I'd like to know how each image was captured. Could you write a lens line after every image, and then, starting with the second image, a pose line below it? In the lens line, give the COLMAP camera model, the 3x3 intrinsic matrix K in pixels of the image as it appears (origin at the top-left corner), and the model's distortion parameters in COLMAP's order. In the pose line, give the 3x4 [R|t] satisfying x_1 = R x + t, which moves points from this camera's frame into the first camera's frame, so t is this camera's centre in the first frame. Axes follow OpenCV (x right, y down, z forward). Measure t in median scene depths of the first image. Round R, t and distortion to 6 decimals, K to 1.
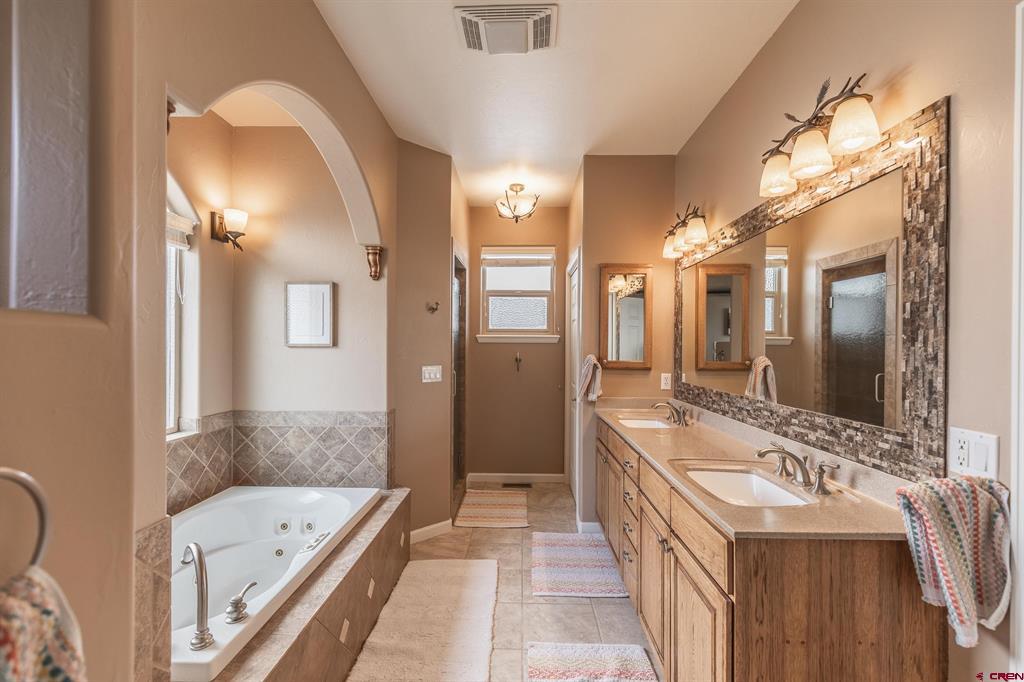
lens RADIAL K [[458.5, 0, 511.7], [0, 458.5, 347.1], [0, 0, 1]] dist [0.006787, -0.000474]
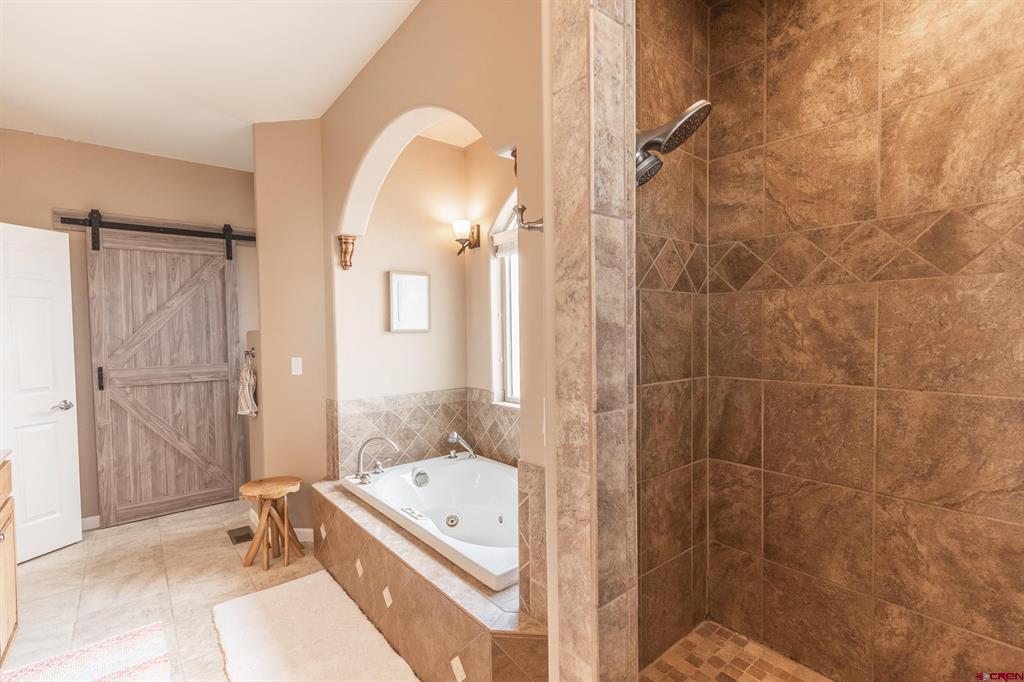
lens RADIAL K [[458.5, 0, 511.7], [0, 458.5, 347.1], [0, 0, 1]] dist [0.006787, -0.000474]
pose [[-0.756695, 0.022934, -0.653365, 0.076951], [0.006730, 0.999605, 0.027294, -0.001297], [0.653733, 0.016256, -0.756551, 1.454506]]
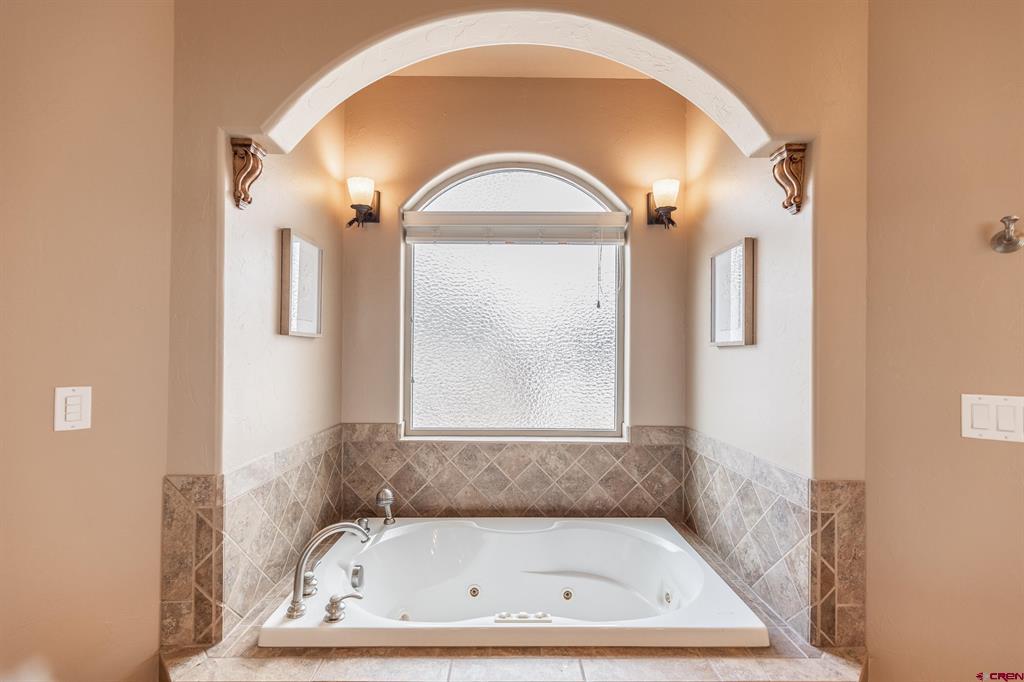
lens RADIAL K [[458.5, 0, 511.7], [0, 458.5, 347.1], [0, 0, 1]] dist [0.006787, -0.000474]
pose [[0.024071, -0.015641, -0.999588, 0.211089], [-0.007617, 0.999846, -0.015829, 0.013500], [0.999681, 0.007995, 0.023948, 0.708823]]
